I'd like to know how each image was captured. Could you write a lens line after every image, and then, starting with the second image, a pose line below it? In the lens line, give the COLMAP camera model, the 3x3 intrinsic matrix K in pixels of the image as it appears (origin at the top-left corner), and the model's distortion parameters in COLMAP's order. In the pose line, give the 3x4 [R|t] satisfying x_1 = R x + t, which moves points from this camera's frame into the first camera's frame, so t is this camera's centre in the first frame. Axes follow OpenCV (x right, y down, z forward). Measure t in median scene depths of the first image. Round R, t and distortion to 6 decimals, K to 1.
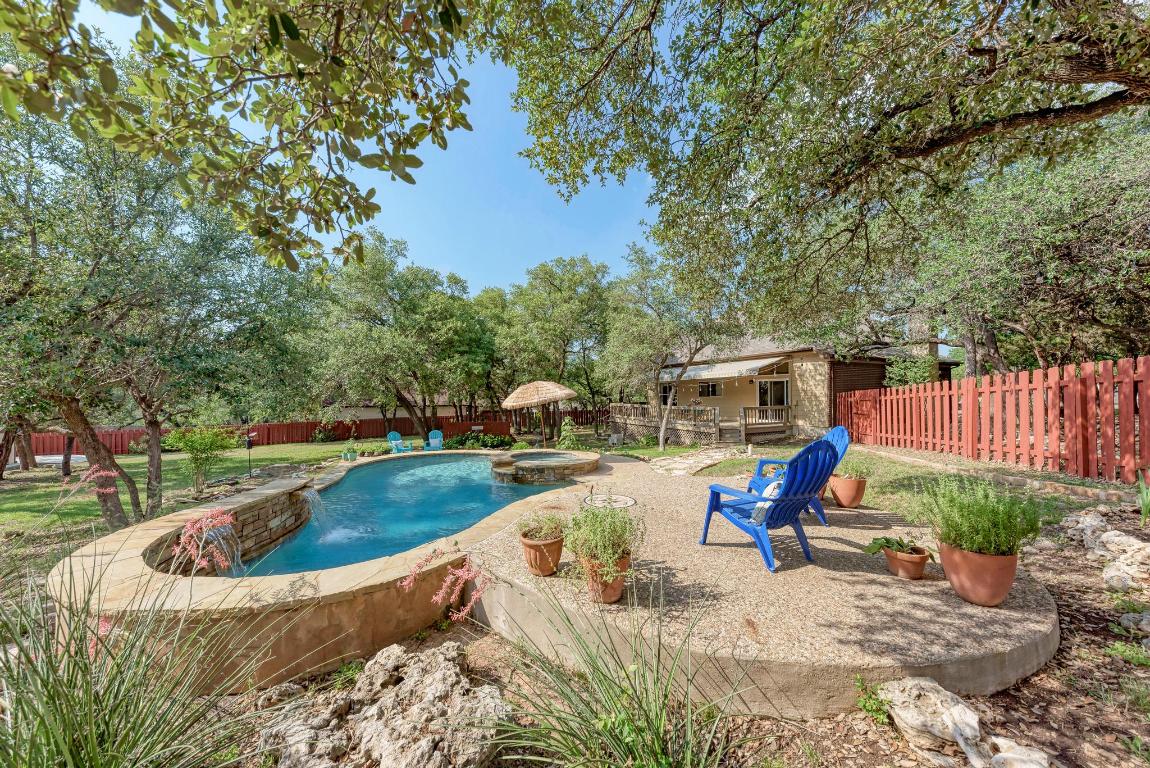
lens RADIAL K [[418.7, 0, 569.5], [0, 418.7, 397.0], [0, 0, 1]] dist [-0.000087, -0.000032]
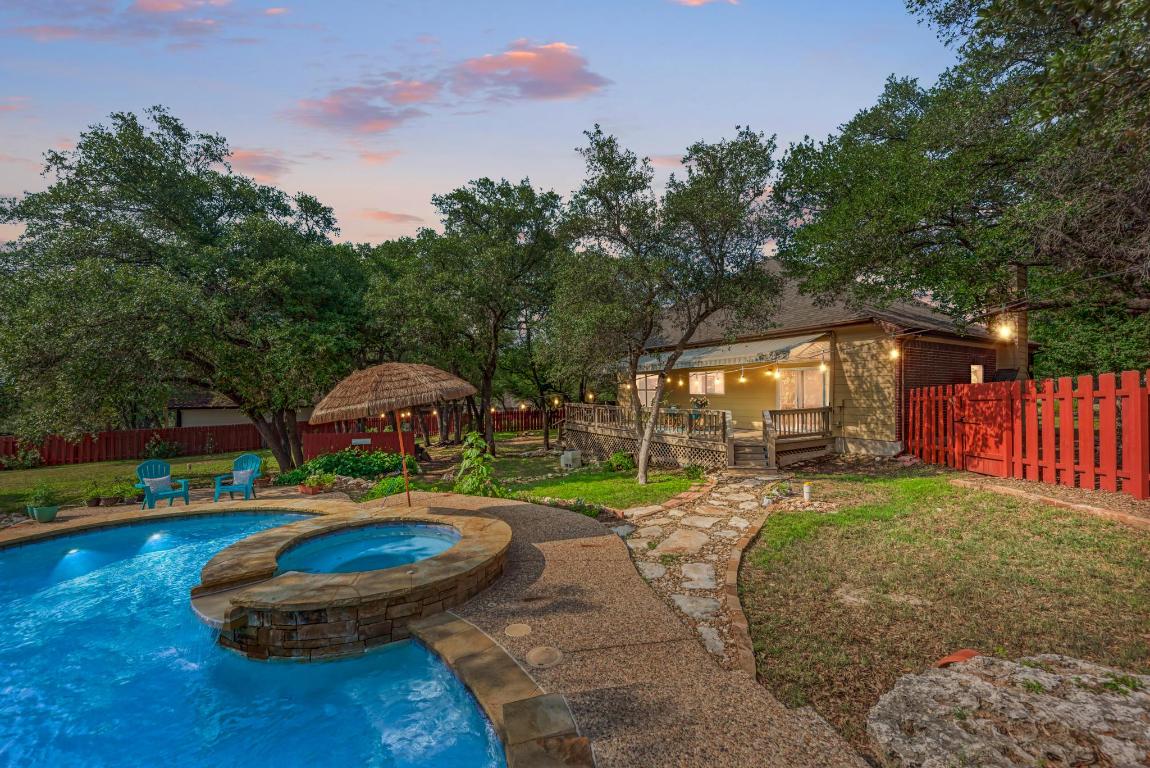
lens RADIAL K [[461.6, 0, 574.1], [0, 461.6, 390.3], [0, 0, 1]] dist [0.016426, -0.007348]
pose [[0.995655, 0.000899, 0.093112, 0.057182], [-0.000327, 0.999981, -0.006157, -0.001719], [-0.093115, 0.006100, 0.995637, 0.332670]]
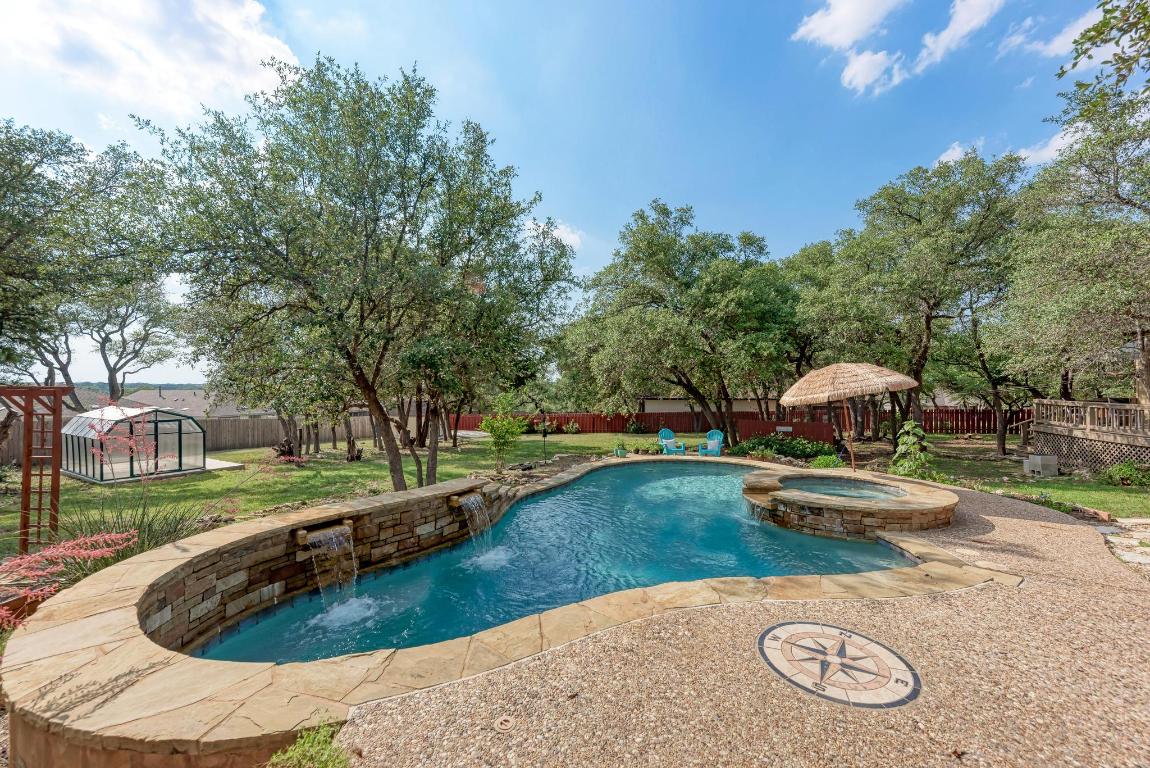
lens RADIAL K [[461.6, 0, 574.1], [0, 461.6, 390.3], [0, 0, 1]] dist [0.016426, -0.007348]
pose [[0.756326, 0.003385, -0.654187, 0.055739], [-0.000954, 0.999991, 0.004071, 0.001064], [0.654195, -0.002455, 0.756322, 0.151319]]
